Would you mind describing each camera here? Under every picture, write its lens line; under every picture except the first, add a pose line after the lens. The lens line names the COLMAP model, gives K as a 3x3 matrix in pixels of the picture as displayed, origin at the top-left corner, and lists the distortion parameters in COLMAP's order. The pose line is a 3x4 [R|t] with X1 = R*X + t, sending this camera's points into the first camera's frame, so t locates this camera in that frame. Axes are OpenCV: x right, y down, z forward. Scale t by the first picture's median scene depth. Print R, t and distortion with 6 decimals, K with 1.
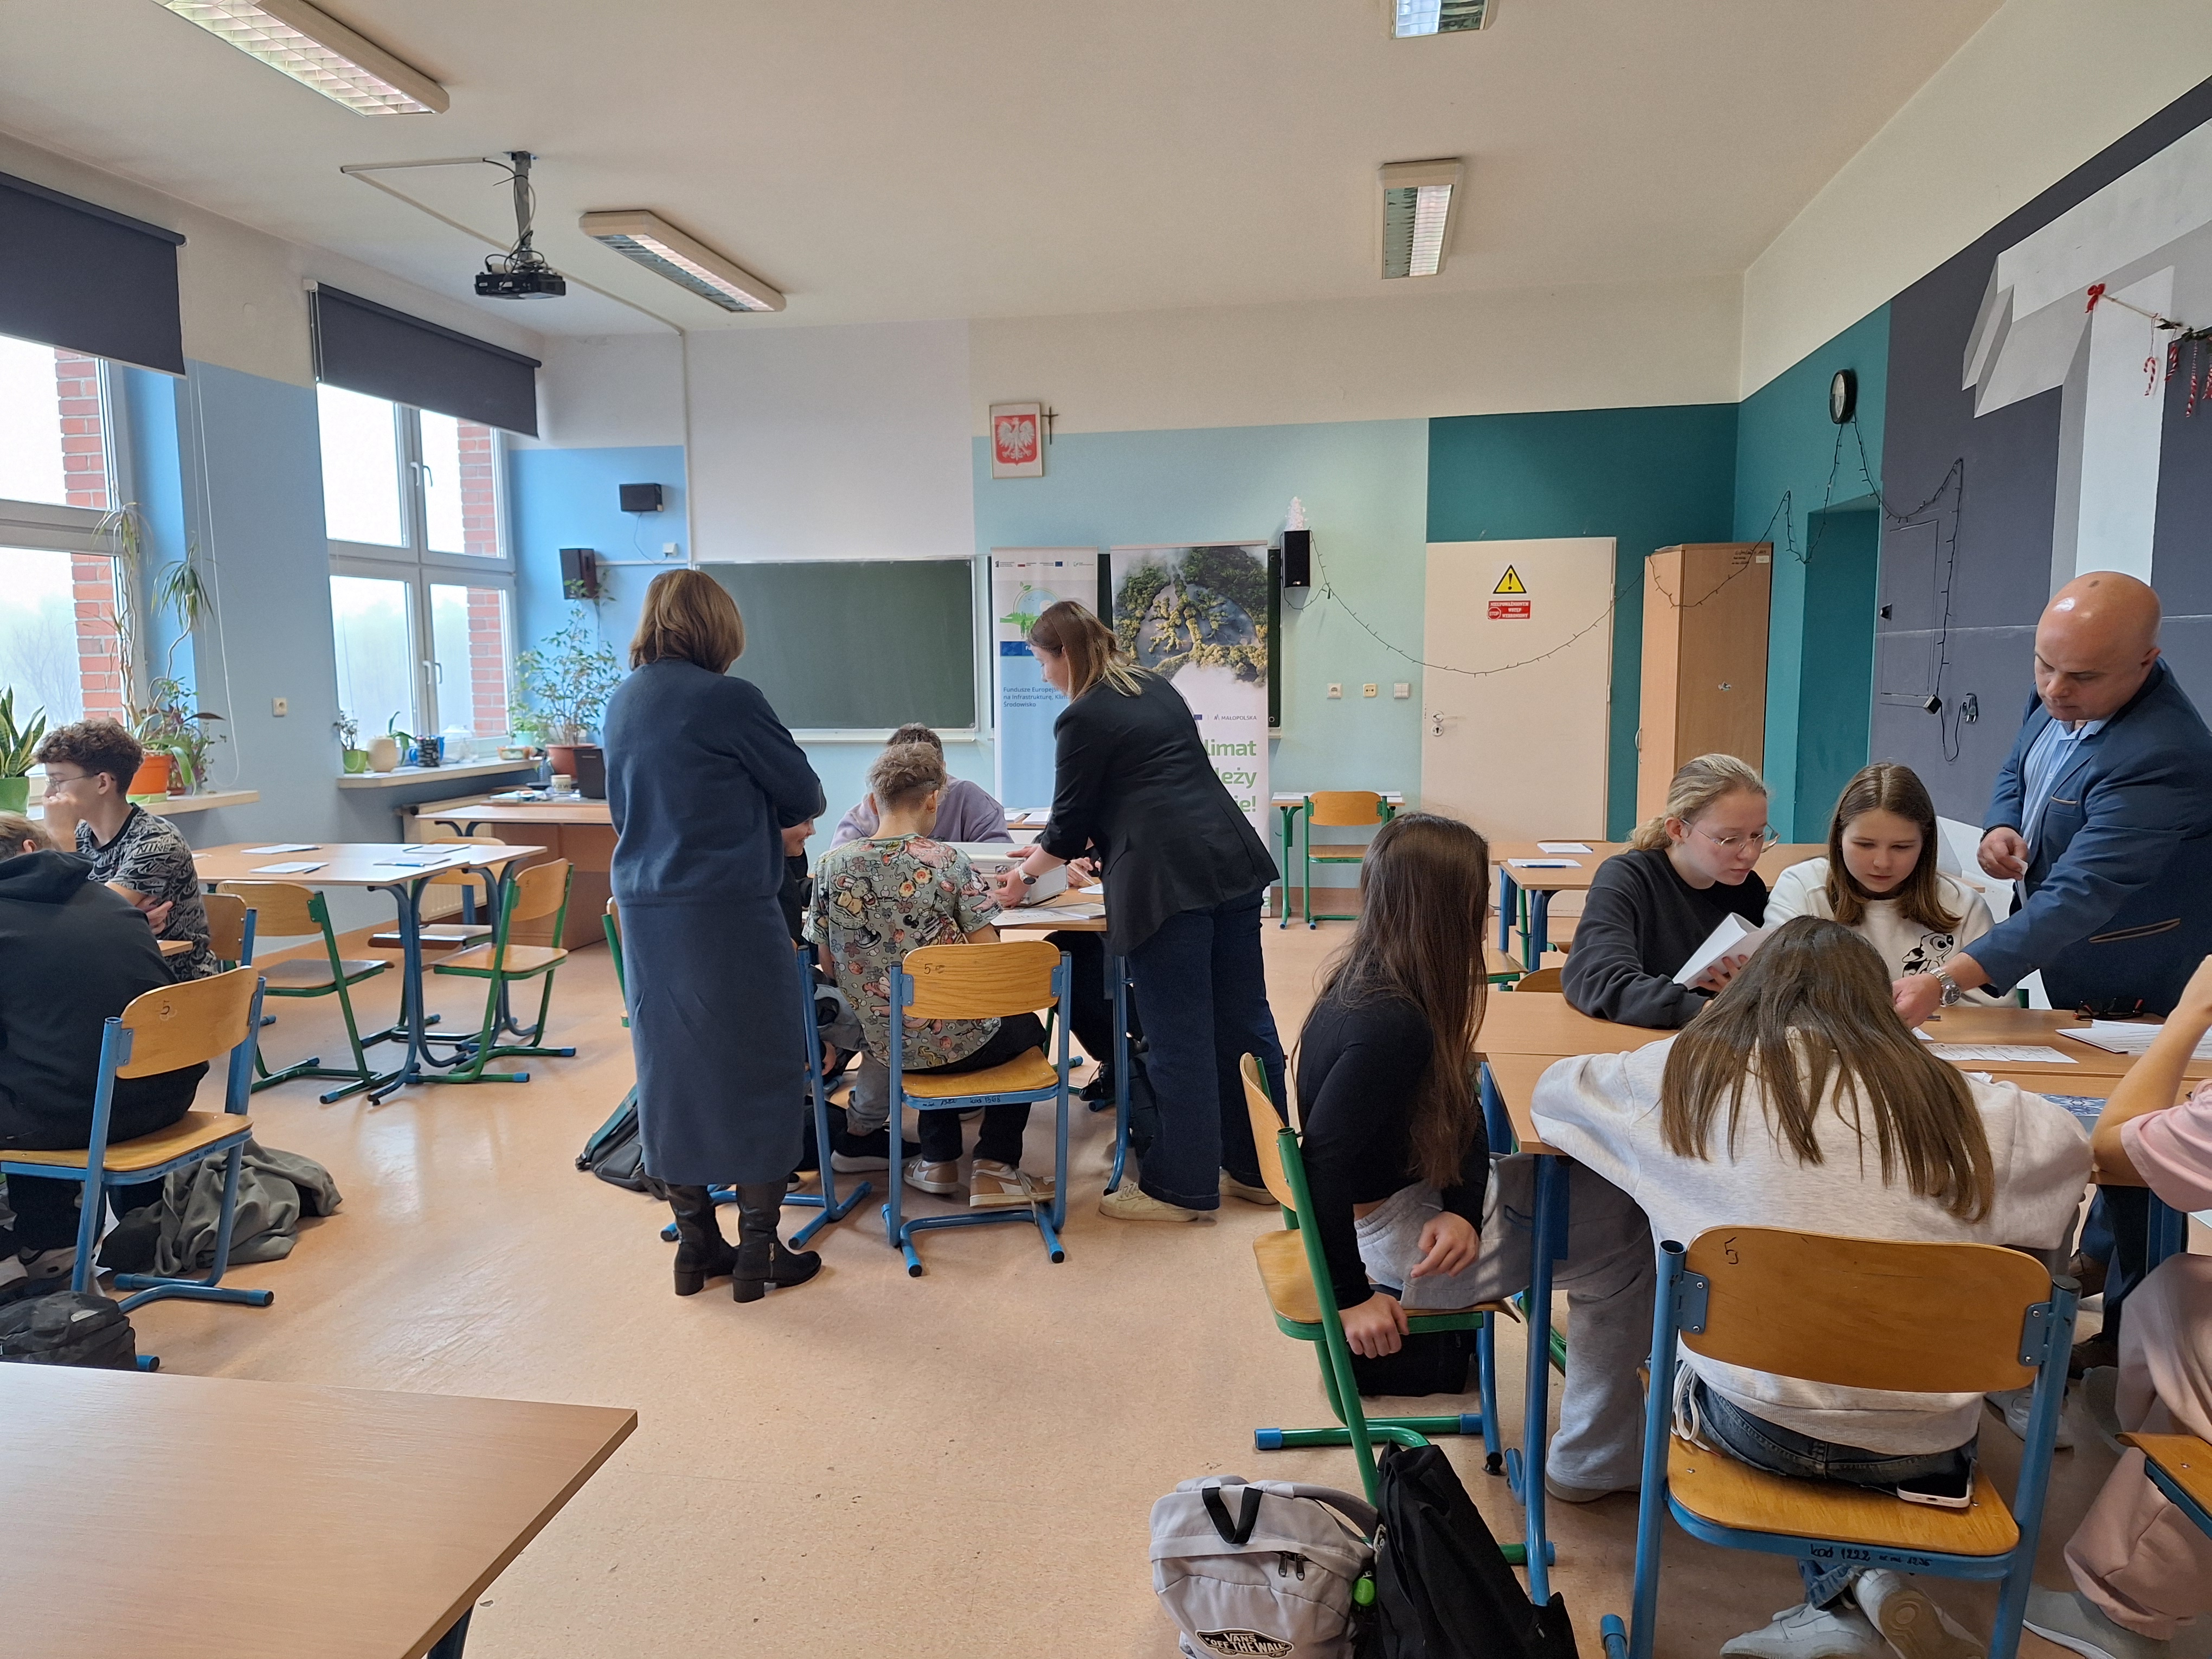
lens RADIAL K [[1517.0, 0, 1069.3], [0, 1517.0, 818.2], [0, 0, 1]] dist [0.170109, -0.141942]
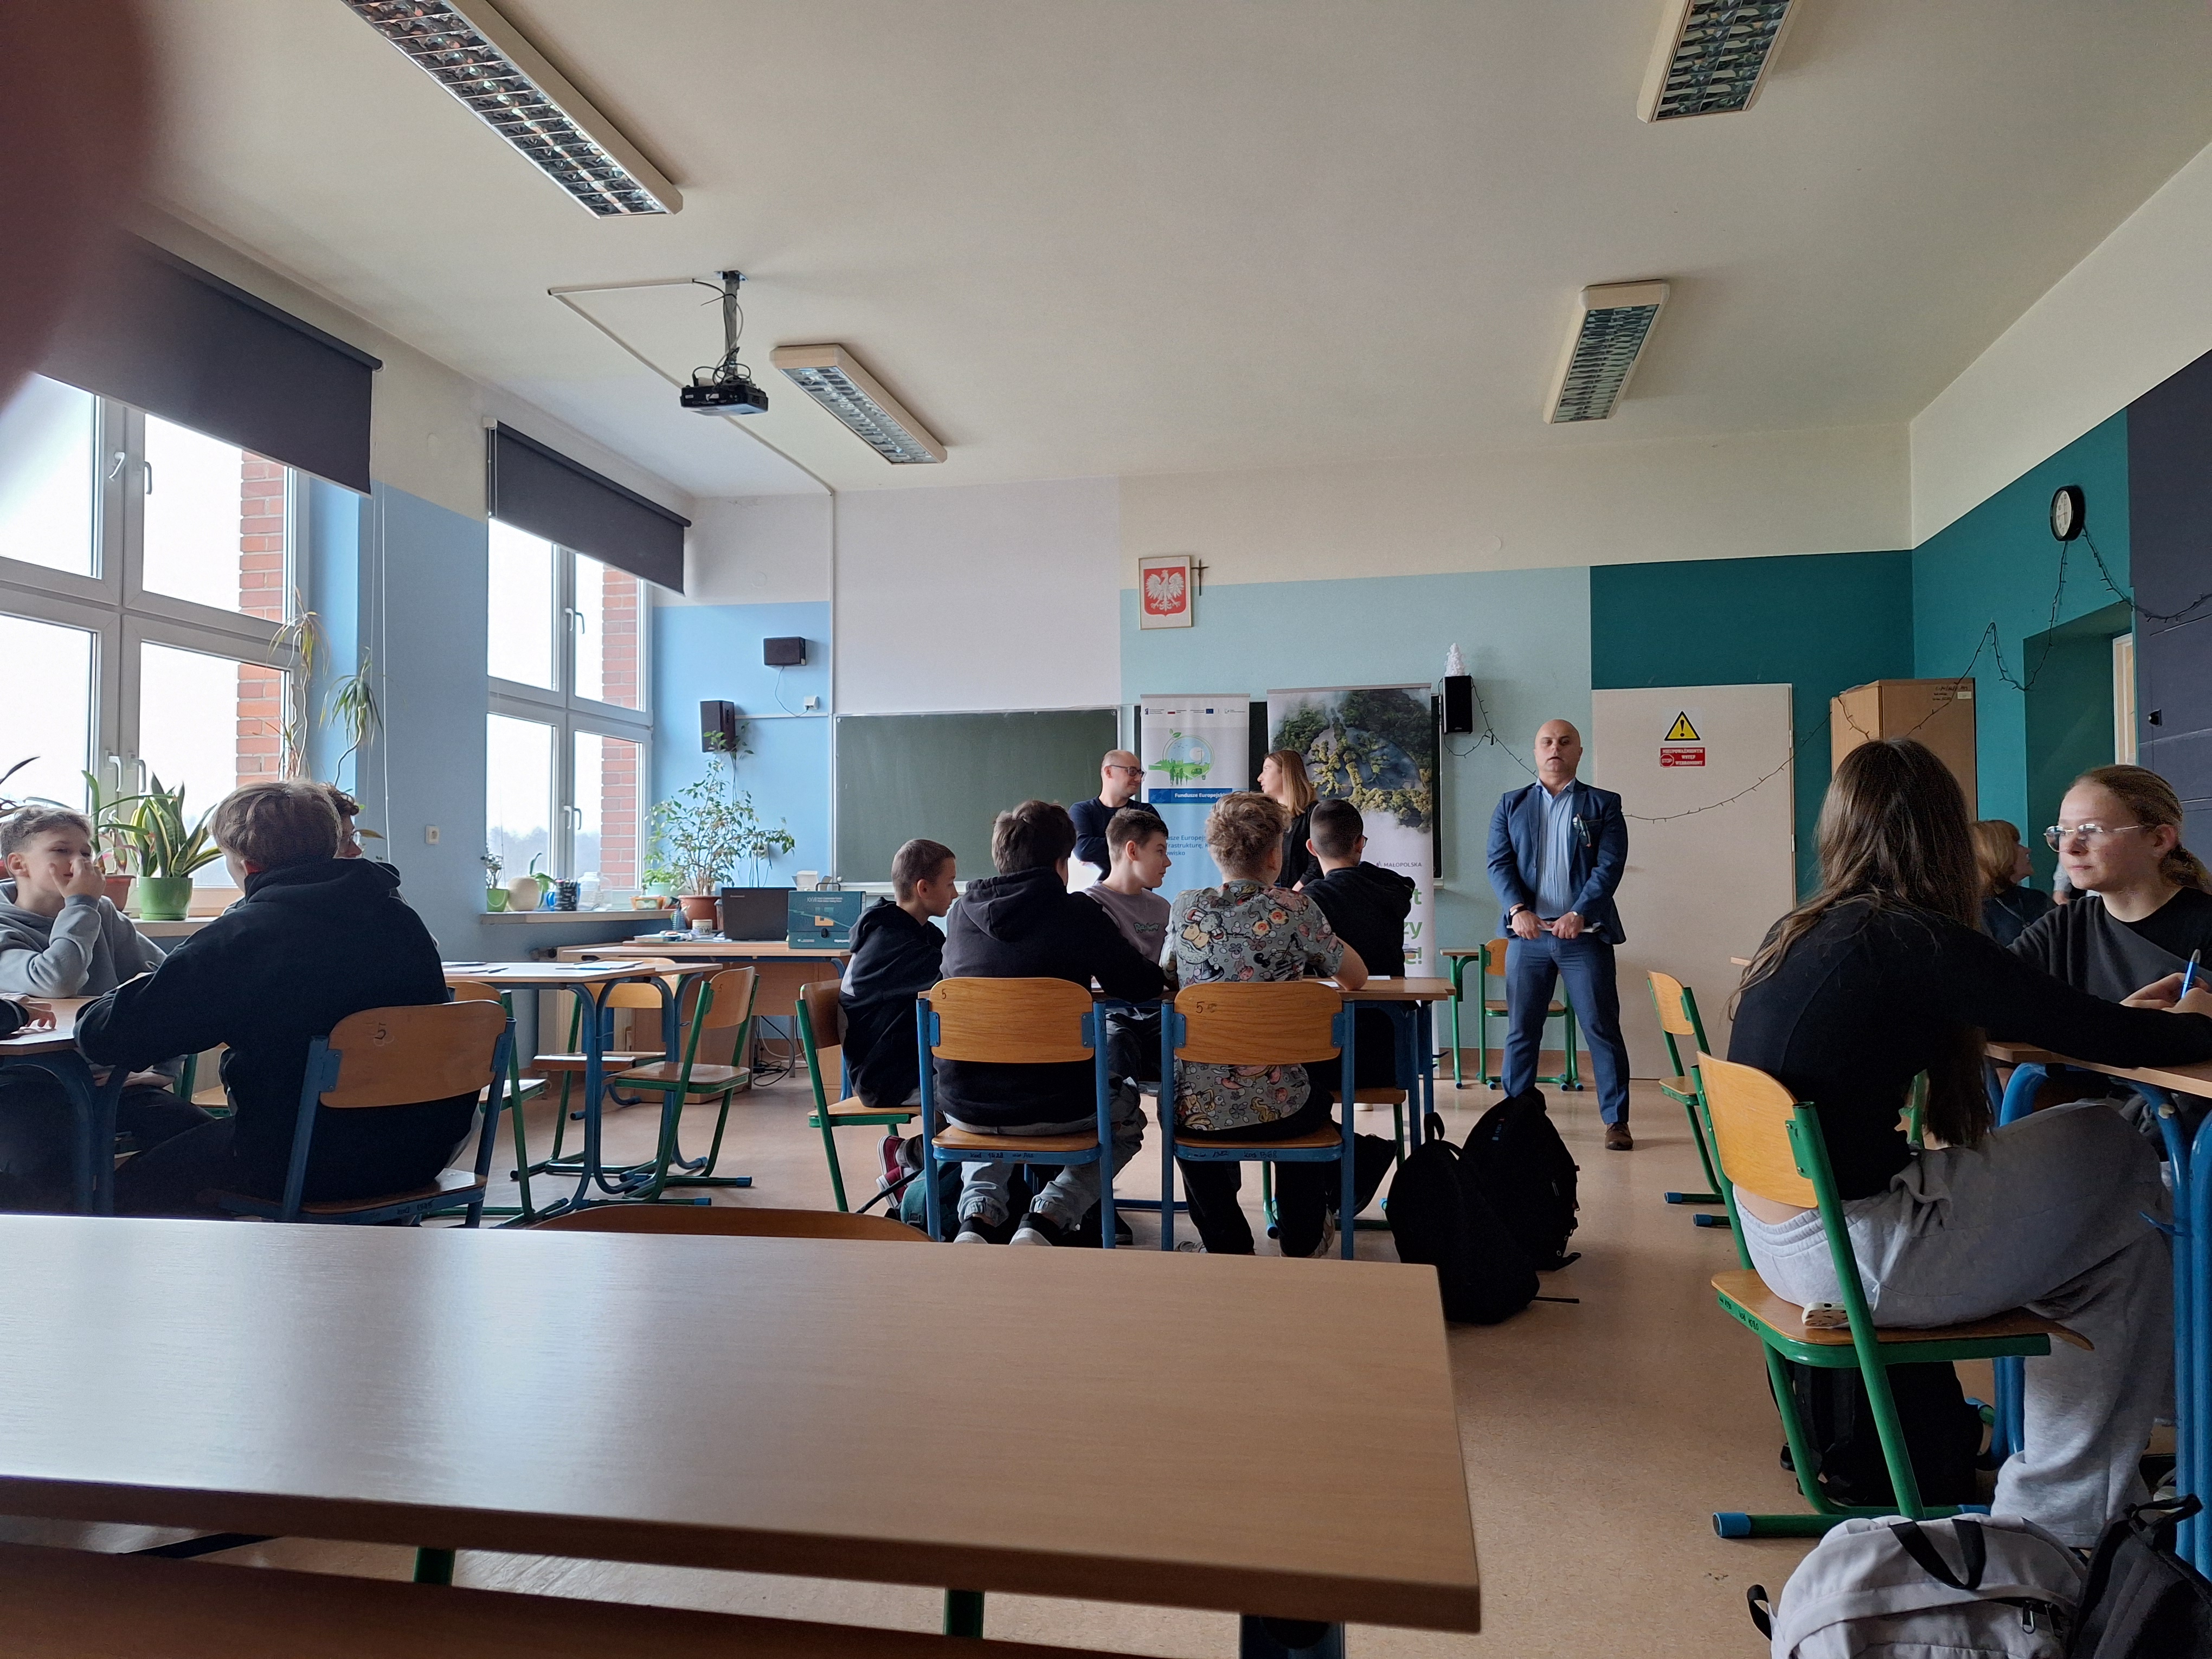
lens RADIAL K [[1506.7, 0, 1106.0], [0, 1506.7, 829.5], [0, 0, 1]] dist [0.221257, -0.248675]
pose [[0.999989, 0.004320, 0.001951, -0.078999], [-0.003990, 0.989330, -0.145635, 0.053425], [-0.002560, 0.145625, 0.989337, 0.047874]]
